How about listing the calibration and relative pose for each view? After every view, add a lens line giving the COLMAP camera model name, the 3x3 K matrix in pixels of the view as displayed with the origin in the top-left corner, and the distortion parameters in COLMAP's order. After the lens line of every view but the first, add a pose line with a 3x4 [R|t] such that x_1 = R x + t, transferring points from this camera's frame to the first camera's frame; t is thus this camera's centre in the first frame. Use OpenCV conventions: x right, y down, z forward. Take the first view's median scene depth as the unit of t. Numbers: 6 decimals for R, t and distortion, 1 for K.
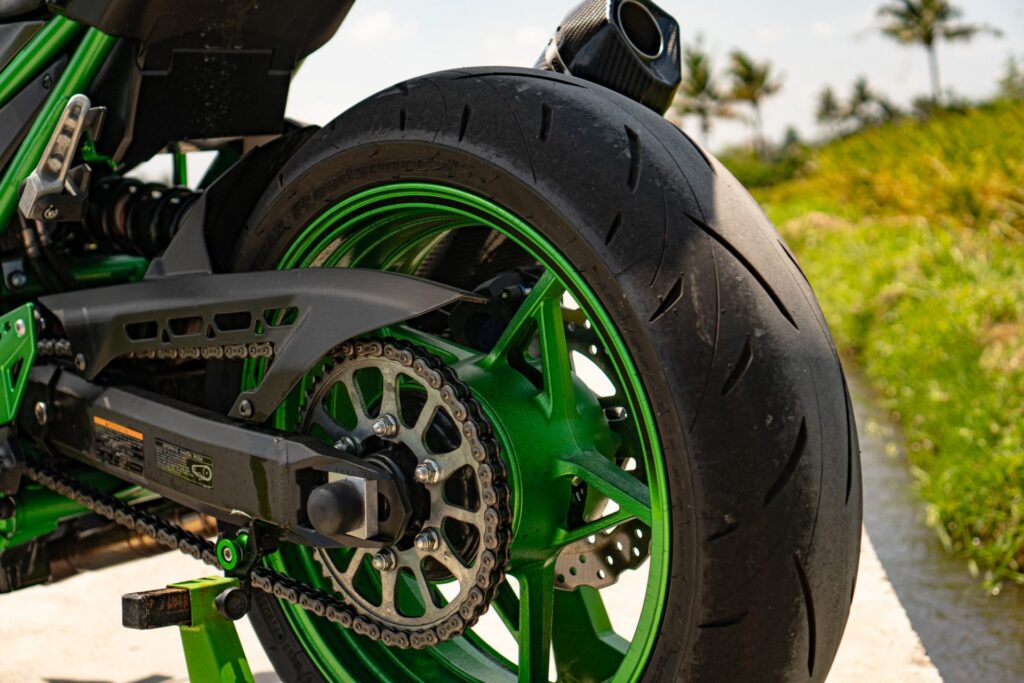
lens RADIAL K [[1585.9, 0, 512.0], [0, 1585.9, 341.5], [0, 0, 1]] dist [0.045051, 0.099617]
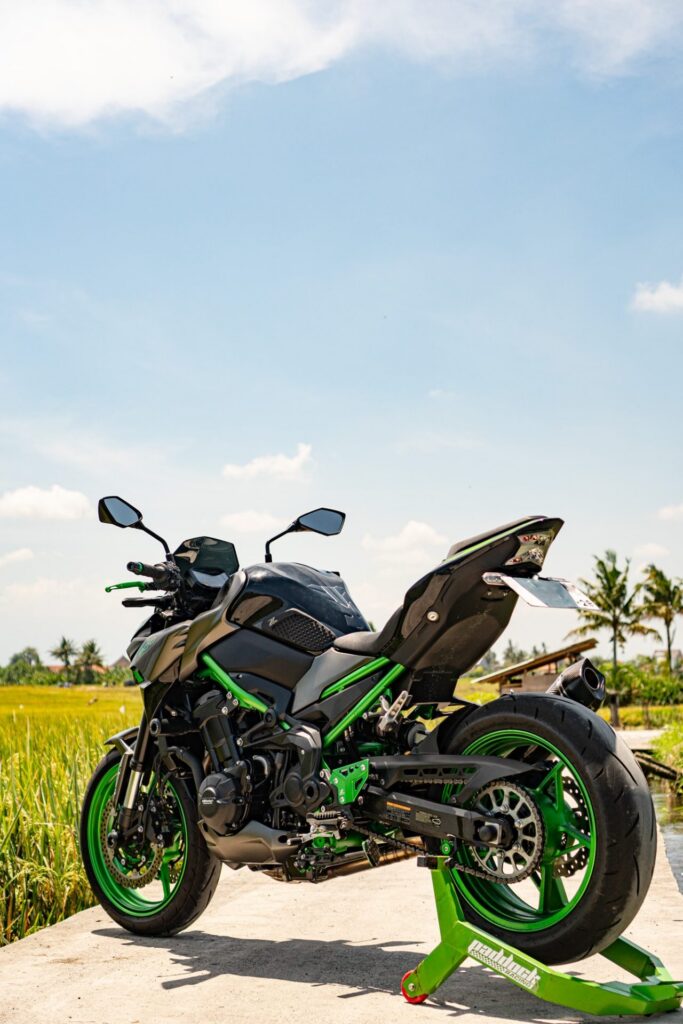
lens RADIAL K [[1464.1, 0, 341.5], [0, 1464.1, 512.0], [0, 0, 1]] dist [-0.003058, -0.028771]
pose [[0.994972, 0.069930, -0.071692, -0.230221], [-0.083446, 0.974702, -0.207346, 0.107161], [0.055378, 0.212286, 0.975637, -1.915470]]
